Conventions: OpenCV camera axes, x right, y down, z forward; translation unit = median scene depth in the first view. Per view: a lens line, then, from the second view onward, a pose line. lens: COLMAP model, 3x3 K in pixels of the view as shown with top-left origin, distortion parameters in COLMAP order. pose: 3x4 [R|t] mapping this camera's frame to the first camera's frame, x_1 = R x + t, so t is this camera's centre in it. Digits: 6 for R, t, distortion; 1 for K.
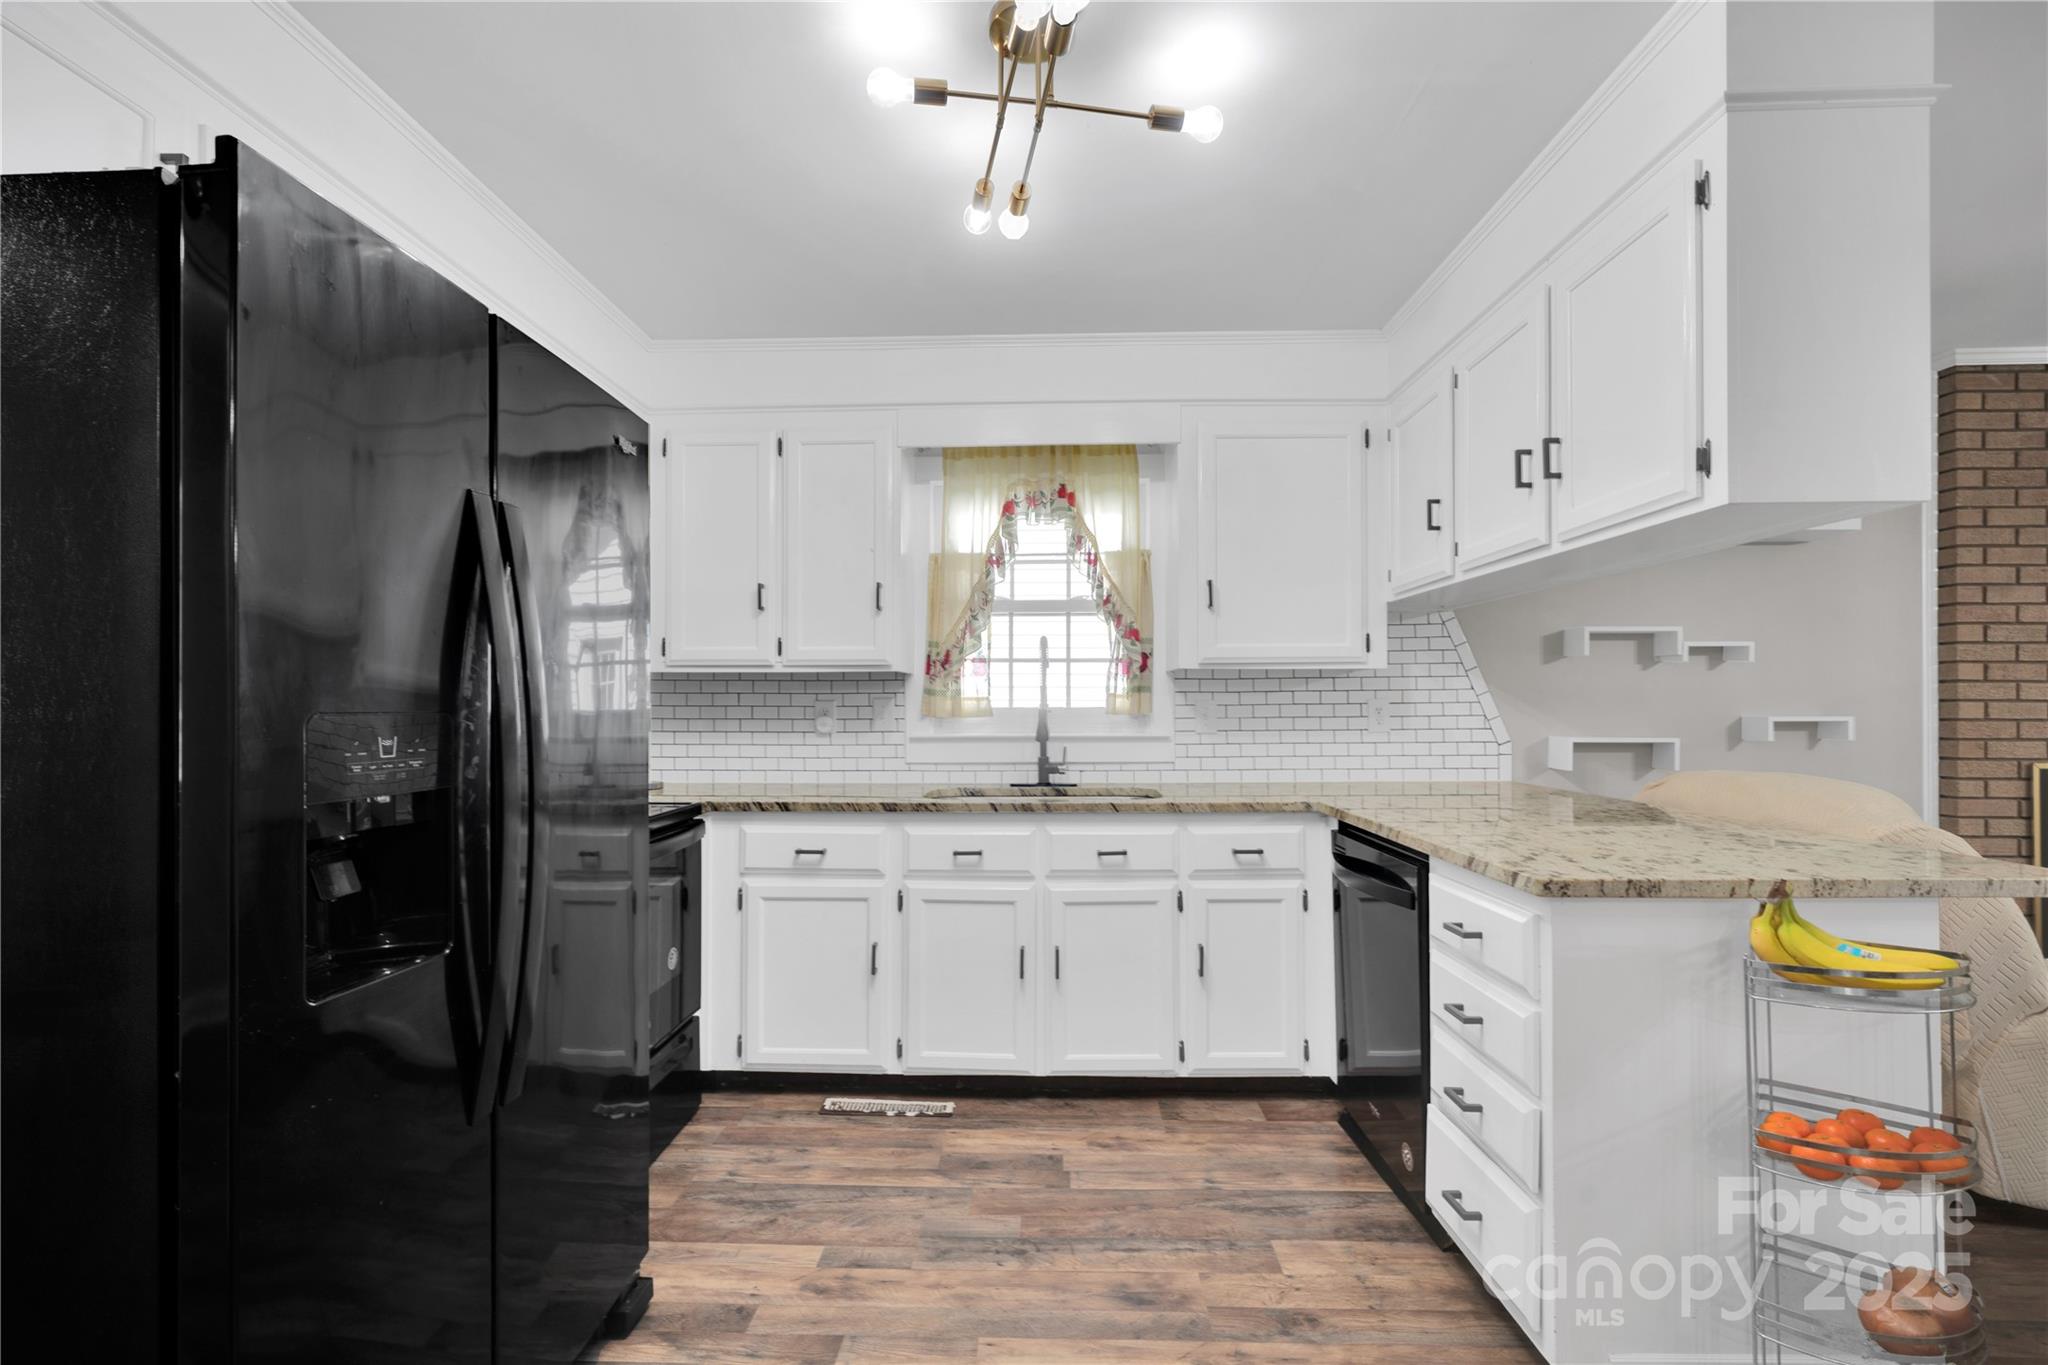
lens RADIAL K [[902.1, 0, 1008.0], [0, 902.1, 700.3], [0, 0, 1]] dist [0.001174, 0.000119]
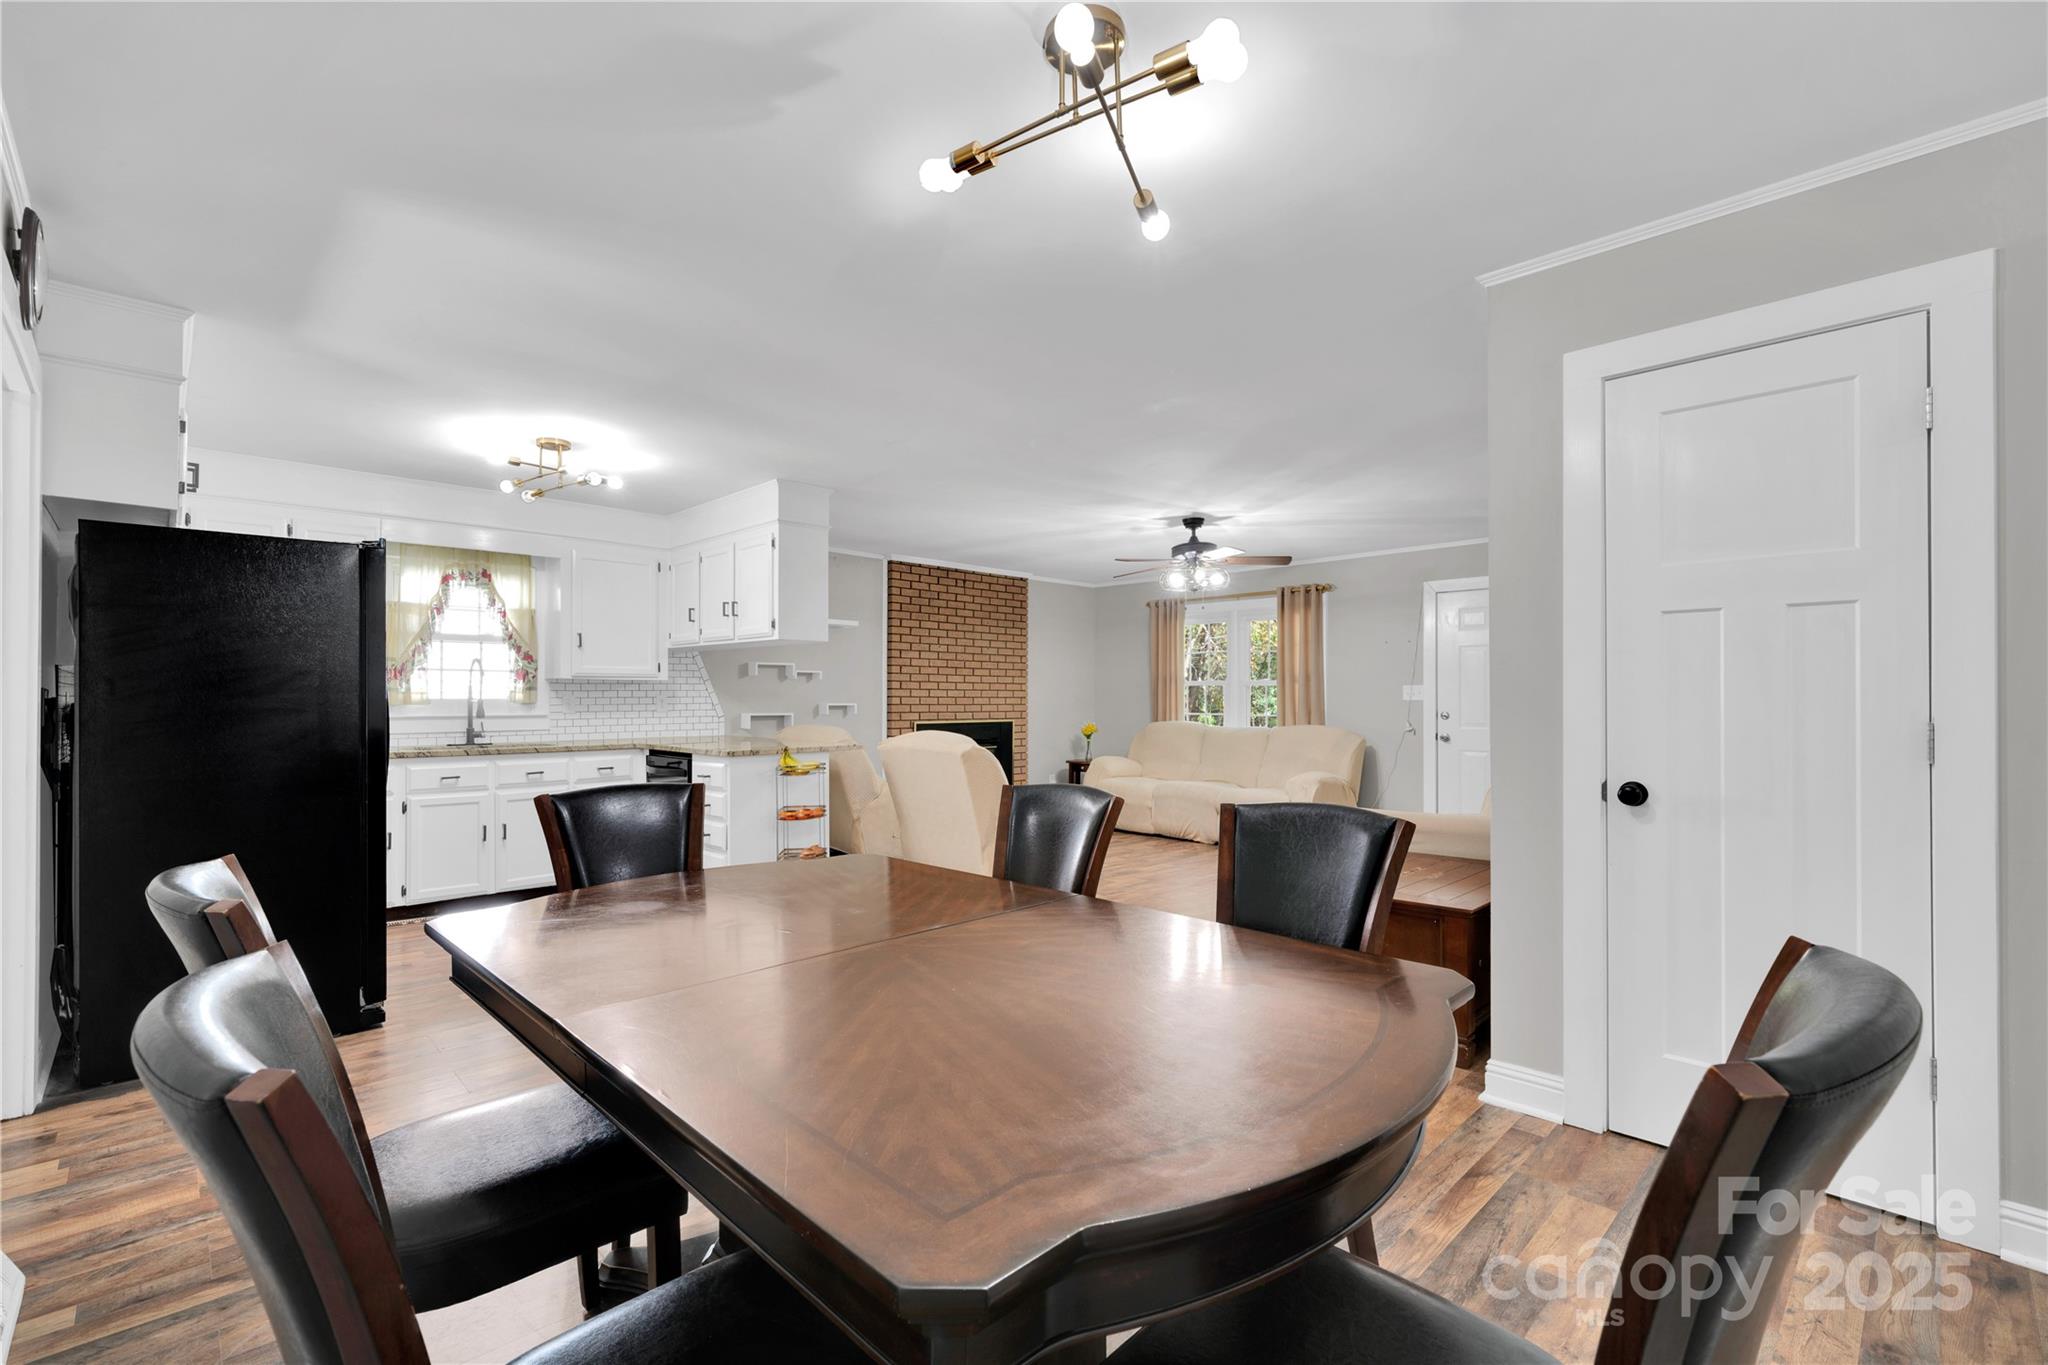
lens RADIAL K [[902.1, 0, 1008.0], [0, 902.1, 700.3], [0, 0, 1]] dist [0.001174, 0.000119]
pose [[0.697625, 0.000720, 0.716463, -0.474838], [-0.007062, 0.999958, 0.005871, -0.006515], [-0.716429, -0.009155, 0.697600, -0.916398]]
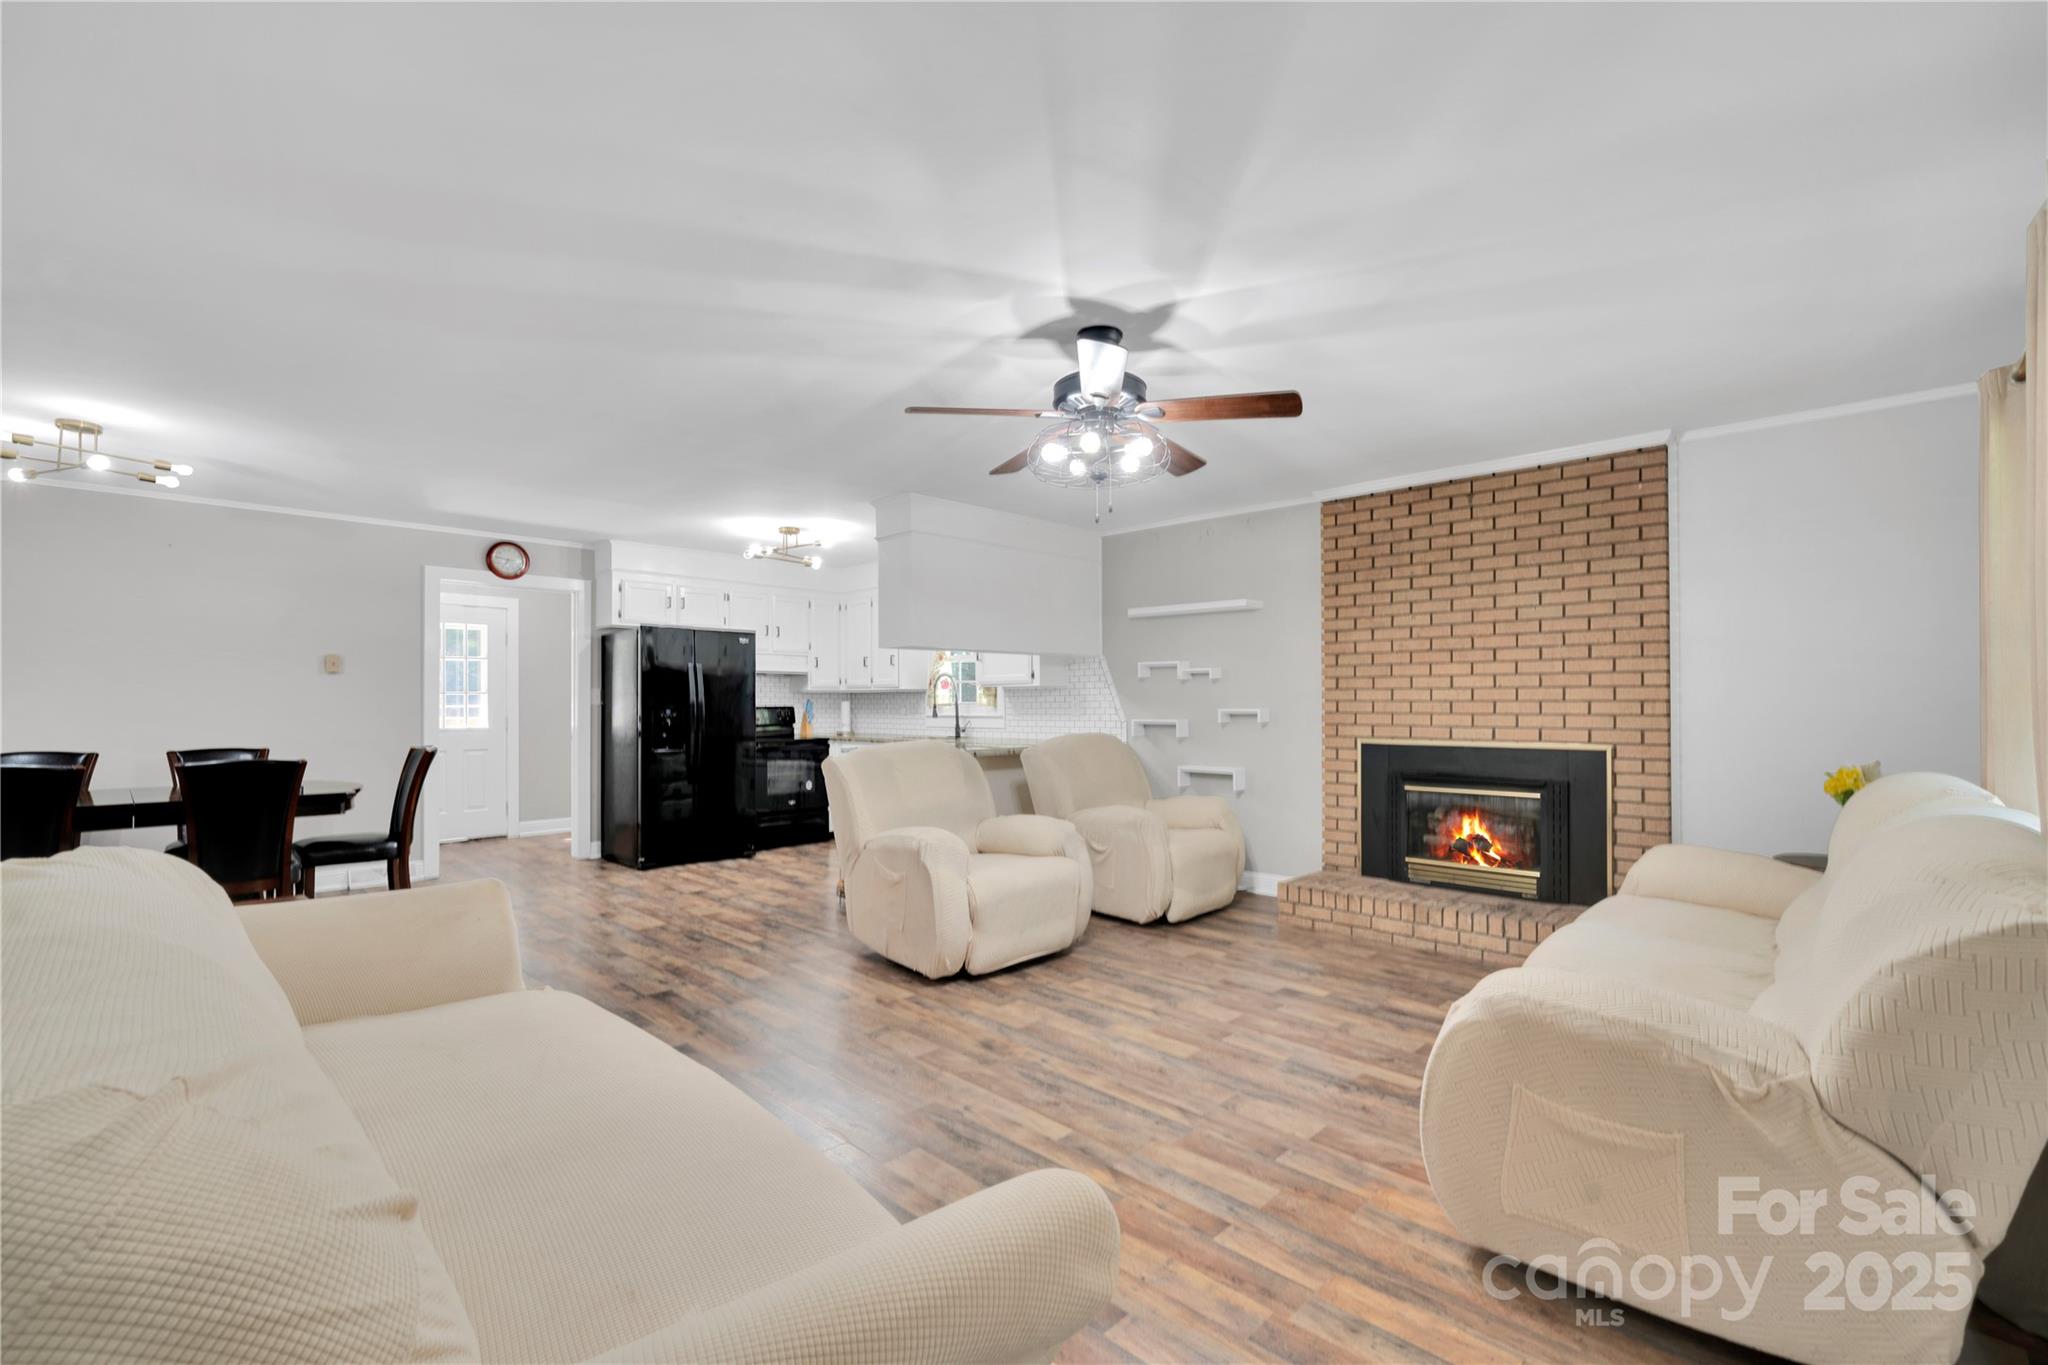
lens RADIAL K [[902.1, 0, 1008.0], [0, 902.1, 700.3], [0, 0, 1]] dist [0.001174, 0.000119]
pose [[0.730728, -0.000503, -0.682669, 1.727984], [0.001929, 0.999997, 0.001327, -0.003902], [0.682666, -0.002286, 0.730727, -0.606474]]
